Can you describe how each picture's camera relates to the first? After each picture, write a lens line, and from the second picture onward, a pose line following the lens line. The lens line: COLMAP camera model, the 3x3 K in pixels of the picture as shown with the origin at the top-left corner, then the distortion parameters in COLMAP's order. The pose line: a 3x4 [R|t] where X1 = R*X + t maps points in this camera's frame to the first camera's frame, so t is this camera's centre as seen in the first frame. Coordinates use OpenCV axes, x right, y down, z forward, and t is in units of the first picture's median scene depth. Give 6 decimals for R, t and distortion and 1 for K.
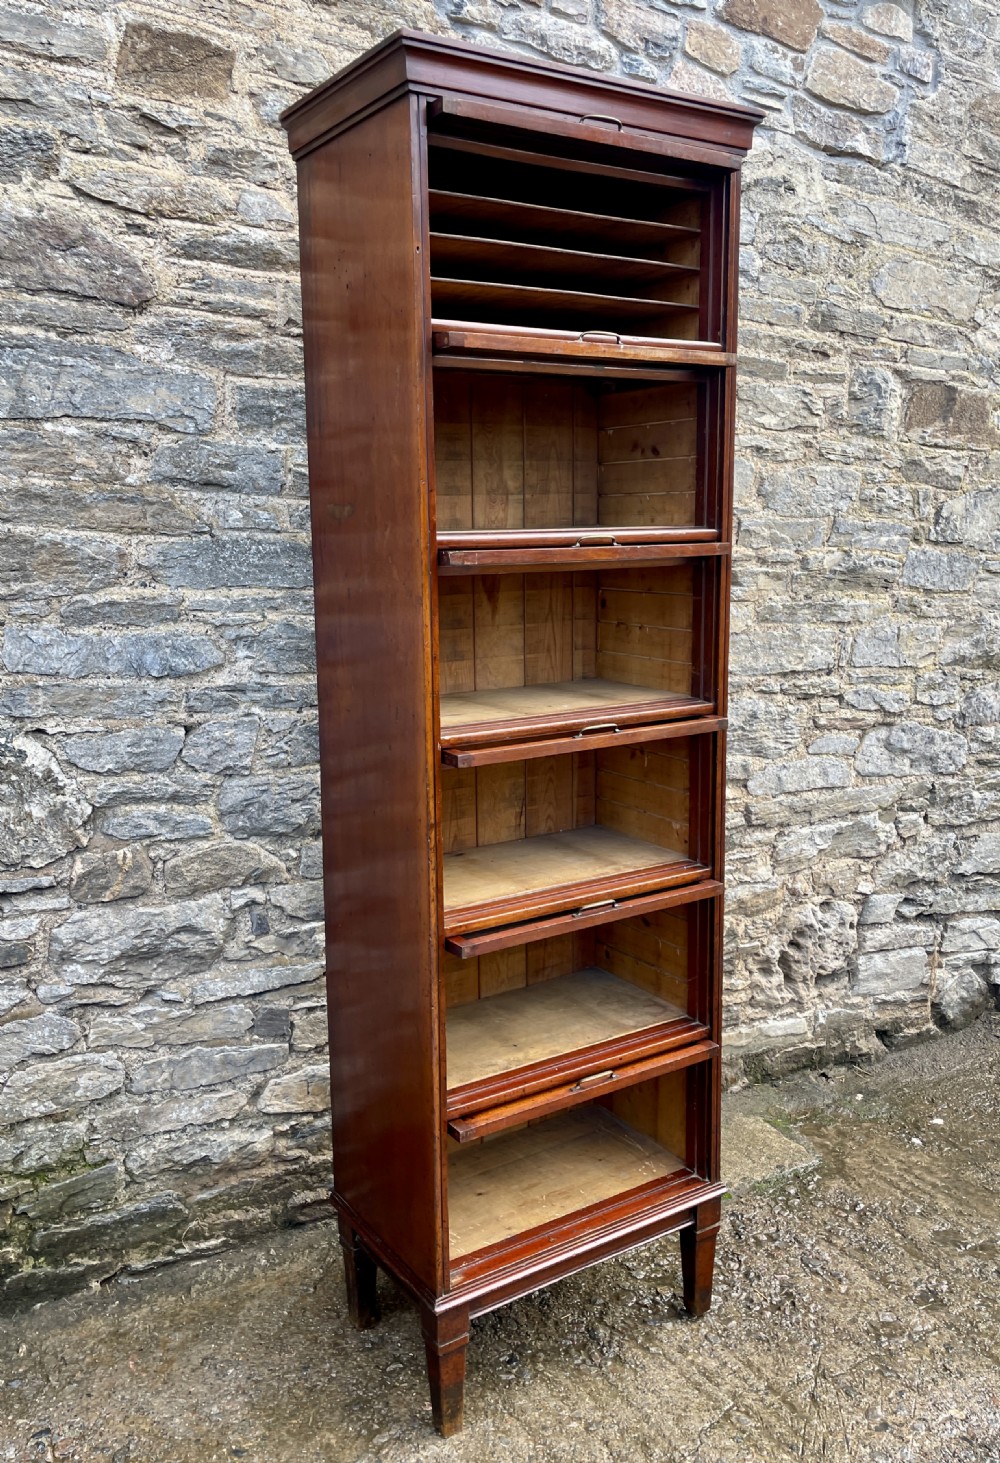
lens RADIAL K [[1206.1, 0, 498.5], [0, 1206.1, 721.4], [0, 0, 1]] dist [0.063175, -0.093088]
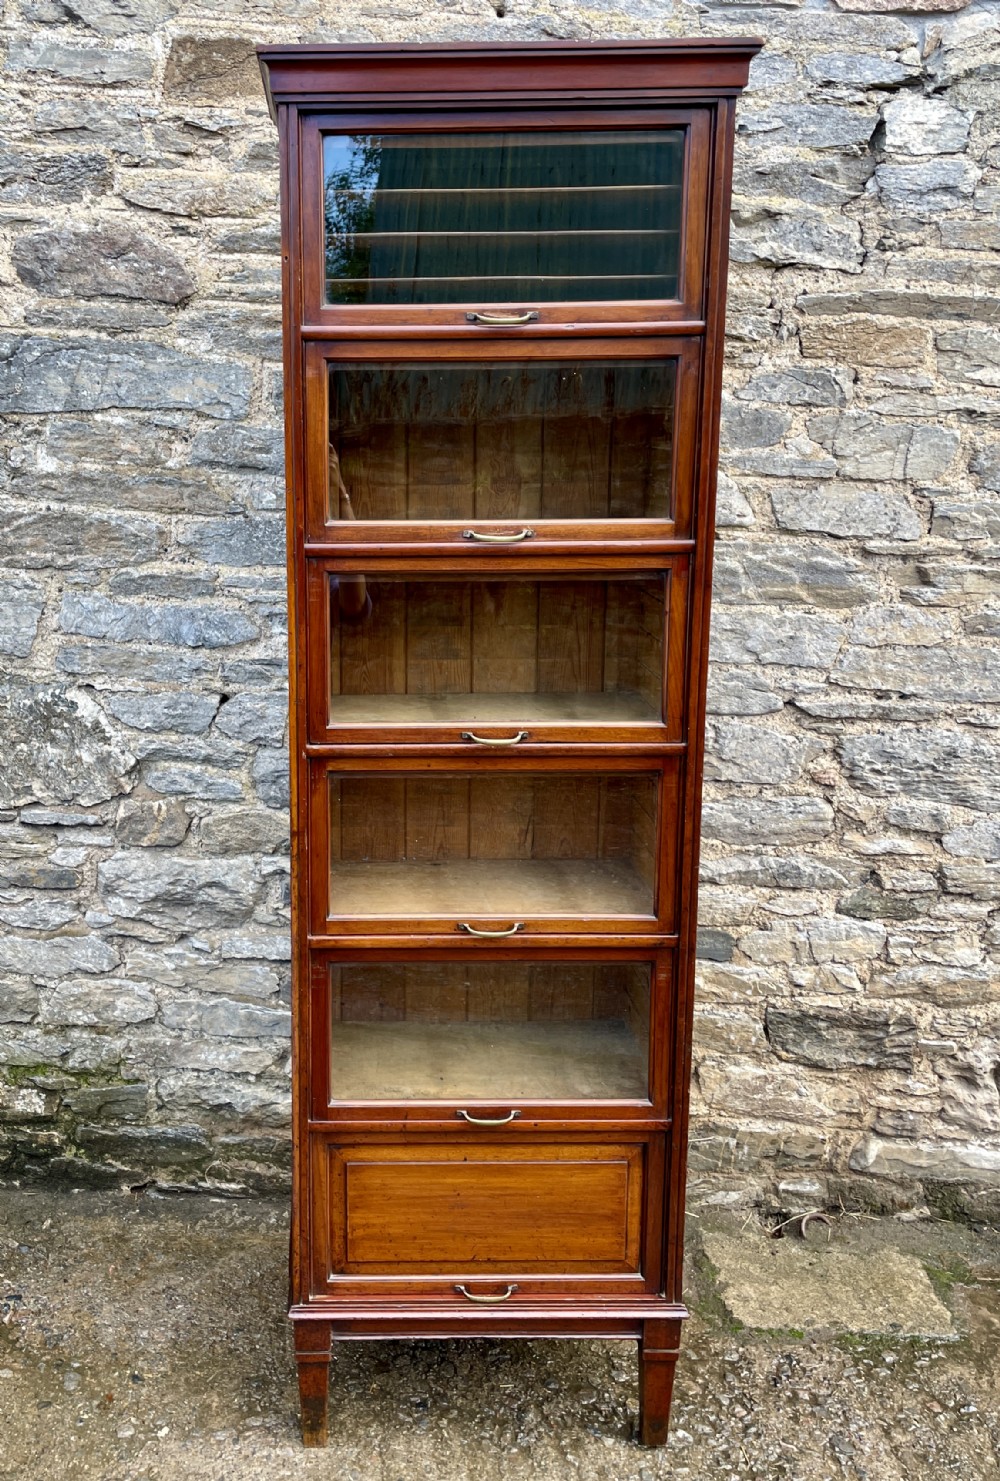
lens RADIAL K [[1344.6, 0, 326.1], [0, 1344.6, 667.9], [0, 0, 1]] dist [0.027915, 0.000000]
pose [[0.837674, 0.105678, -0.535850, 0.435464], [-0.093147, 0.994371, 0.050492, -0.085613], [0.538169, 0.007618, 0.842802, 0.068230]]
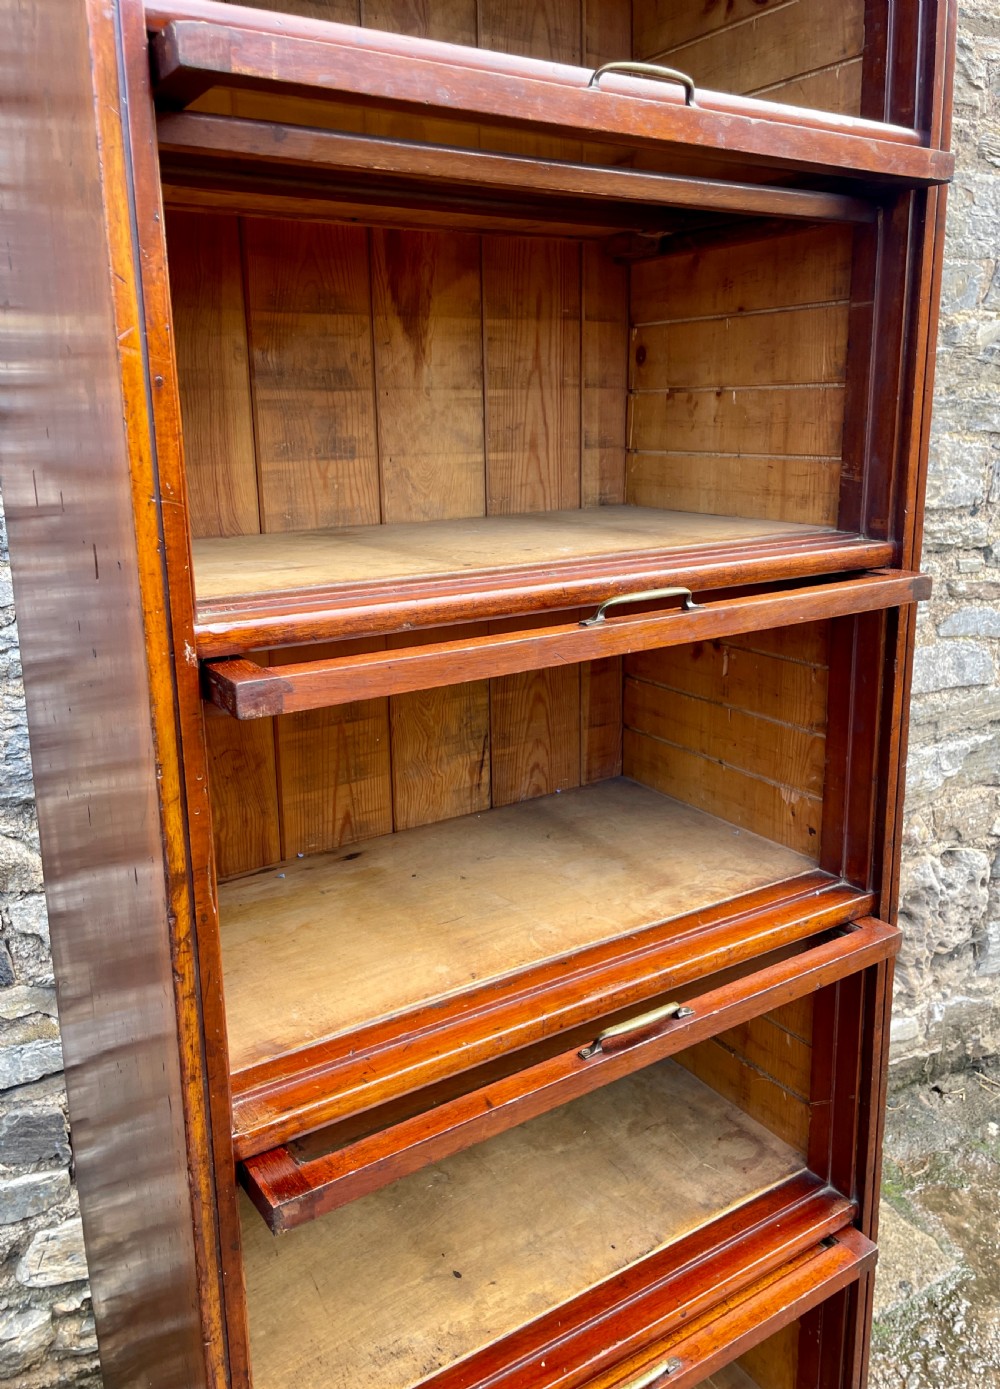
lens RADIAL K [[1096.8, 0, 520.9], [0, 1096.8, 648.0], [0, 0, 1]] dist [0.053004, -0.071800]
pose [[0.999975, -0.003065, 0.006305, 0.034066], [0.002740, 0.998703, 0.050842, 0.002640], [-0.006452, -0.050823, 0.998687, 0.547835]]
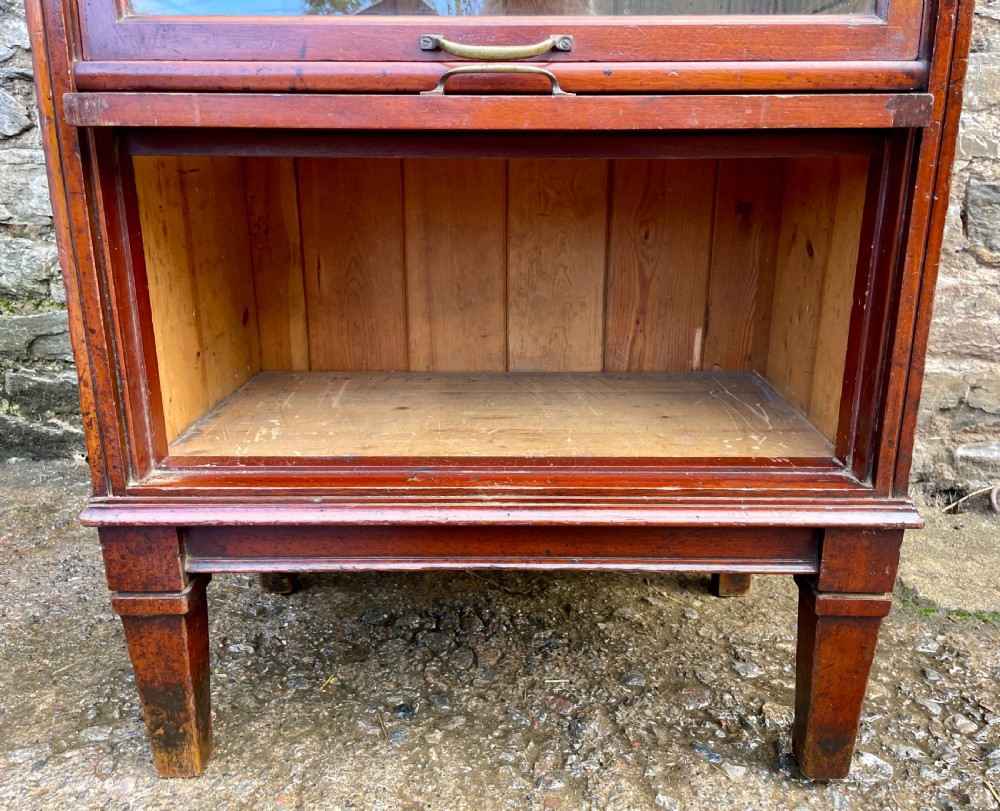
lens RADIAL K [[839.2, 0, 508.4], [0, 839.2, 413.7], [0, 0, 1]] dist [0.075426, -0.091682]
pose [[0.833794, 0.169220, -0.525502, 0.216280], [-0.099845, 0.982390, 0.157926, 0.320776], [0.542972, -0.079209, 0.836007, 0.696363]]
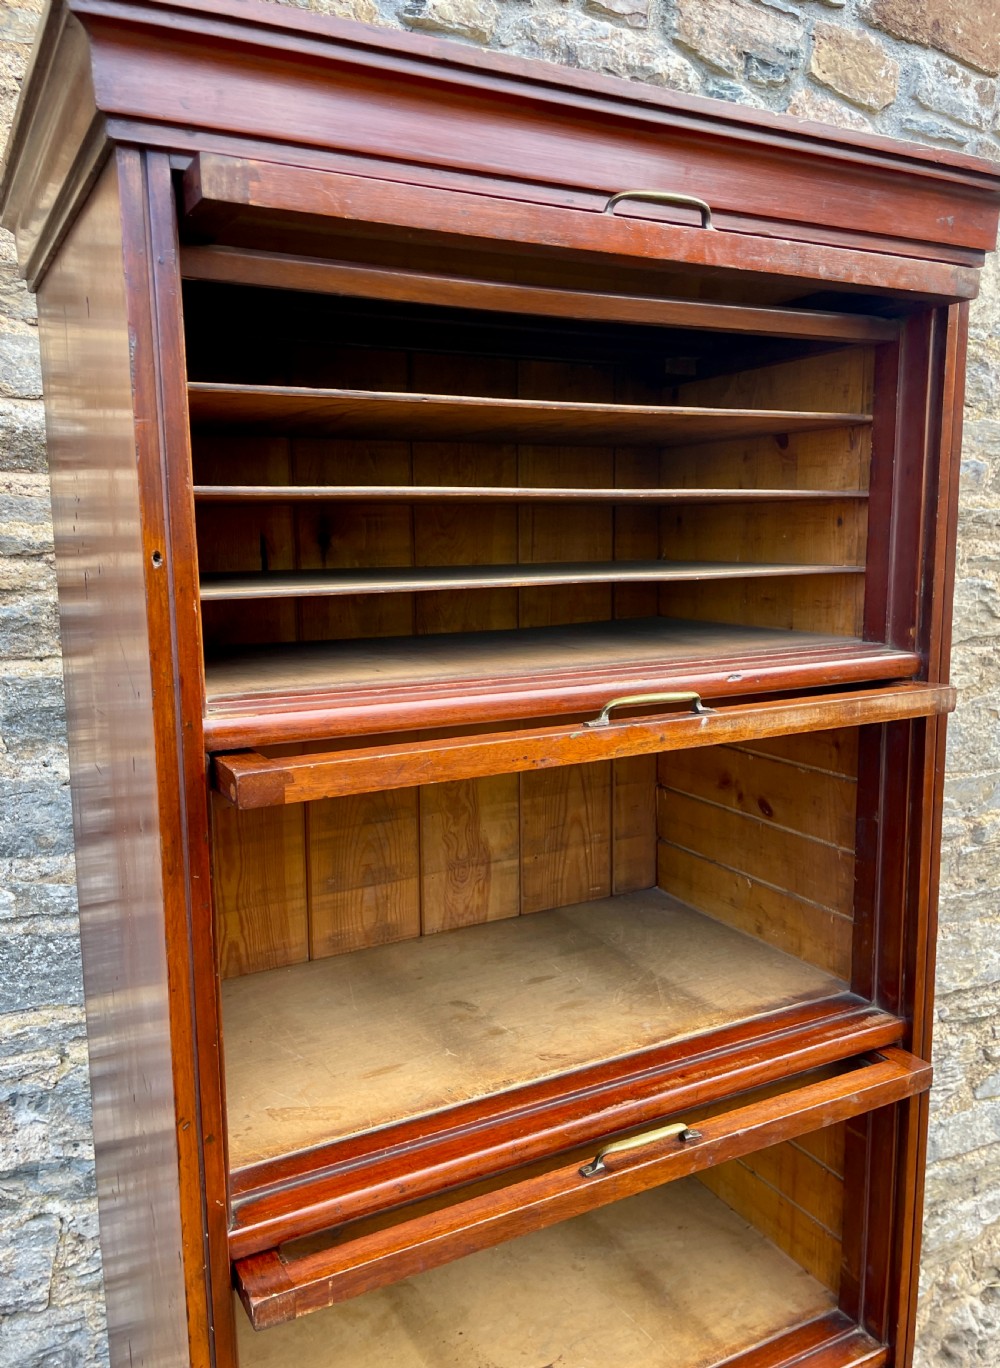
lens RADIAL K [[1077.5, 0, 495.3], [0, 1077.5, 681.5], [0, 0, 1]] dist [0.079988, -0.124430]
pose [[0.996677, 0.013383, -0.080354, 0.048182], [-0.015408, 0.999578, -0.024639, -0.254640], [0.079990, 0.025795, 0.996462, 0.500950]]
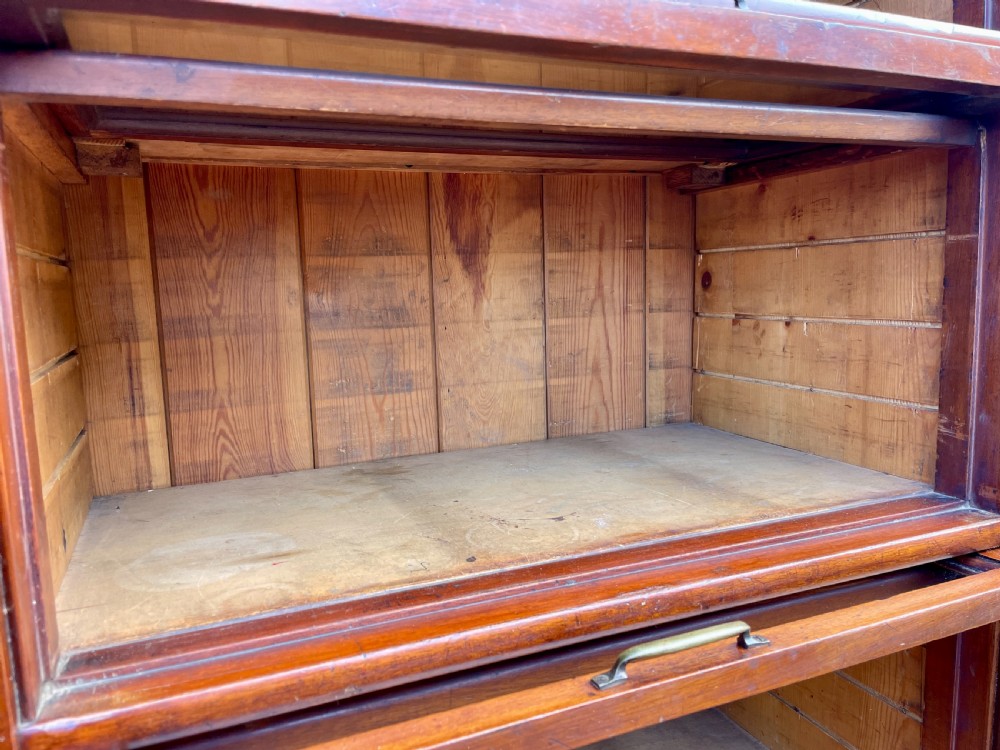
lens RADIAL K [[756.0, 0, 501.7], [0, 756.0, 369.7], [0, 0, 1]] dist [0.058486, -0.078448]
pose [[0.983432, 0.005323, -0.181200, 0.062215], [-0.013198, 0.999018, -0.042287, -0.046012], [0.180797, 0.043978, 0.982537, 0.690552]]
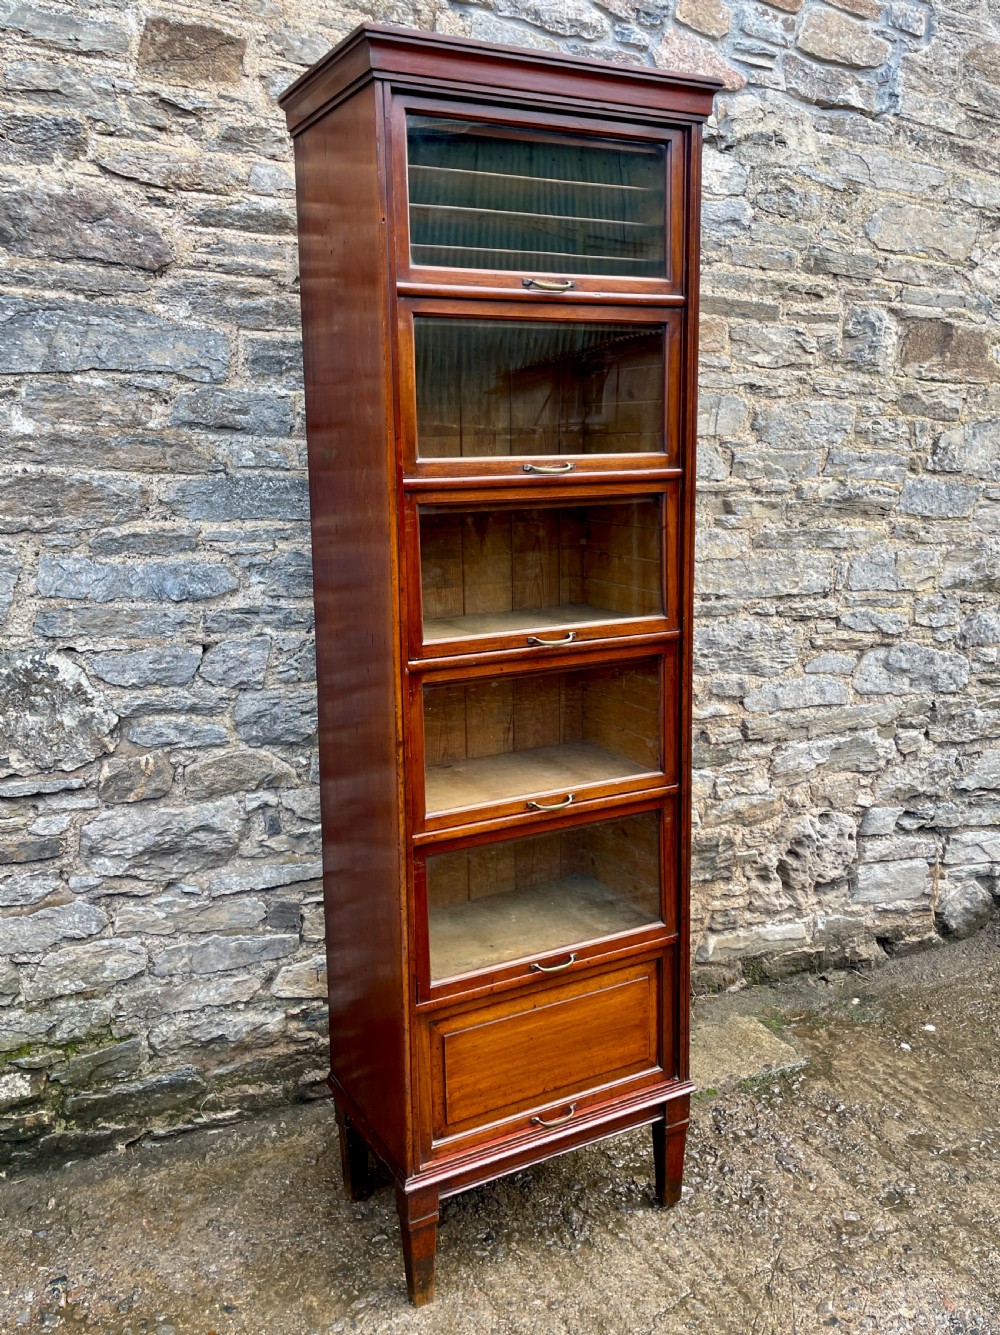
lens RADIAL K [[1128.1, 0, 485.0], [0, 1128.1, 613.7], [0, 0, 1]] dist [0.062241, -0.092231]
pose [[0.996122, 0.009509, -0.087469, 0.087710], [-0.010247, 0.999915, -0.008000, -0.018908], [0.087386, 0.008866, 0.996135, -0.008717]]
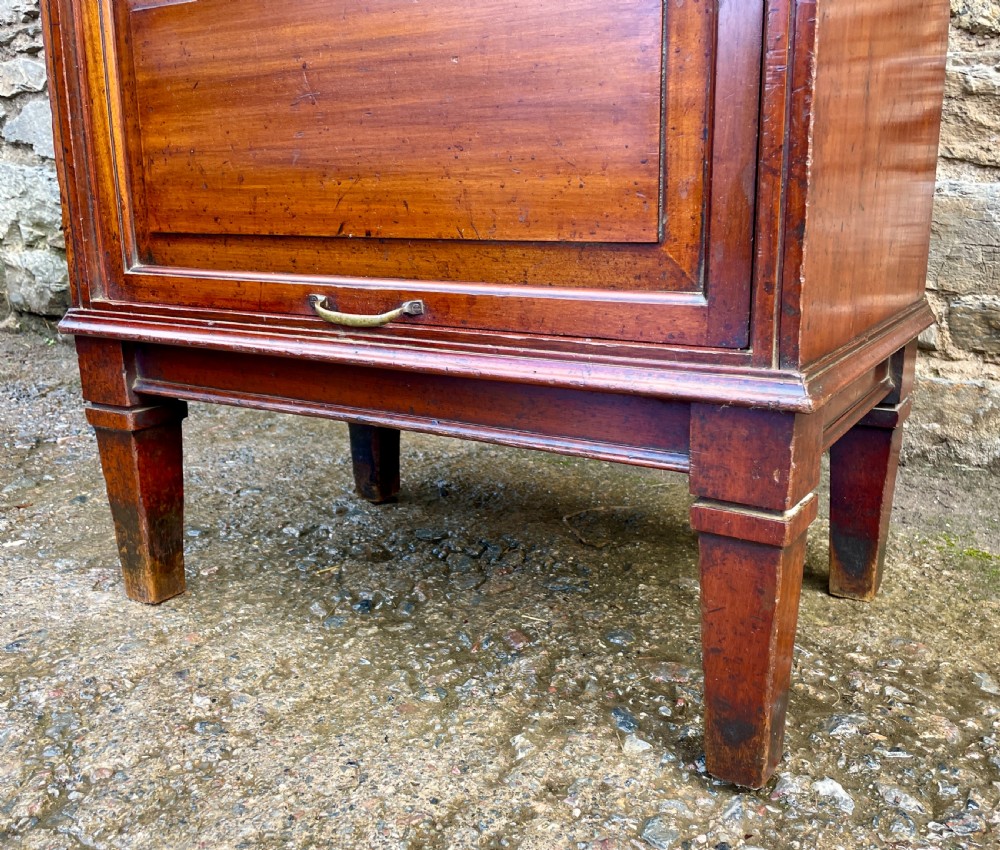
lens RADIAL K [[955.4, 0, 548.7], [0, 955.4, 418.4], [0, 0, 1]] dist [0.052083, 0.000000]
pose [[0.449624, 0.211932, -0.867712, 0.354806], [-0.145341, 0.975857, 0.163034, 0.362372], [0.881314, 0.052810, 0.469570, 0.845477]]
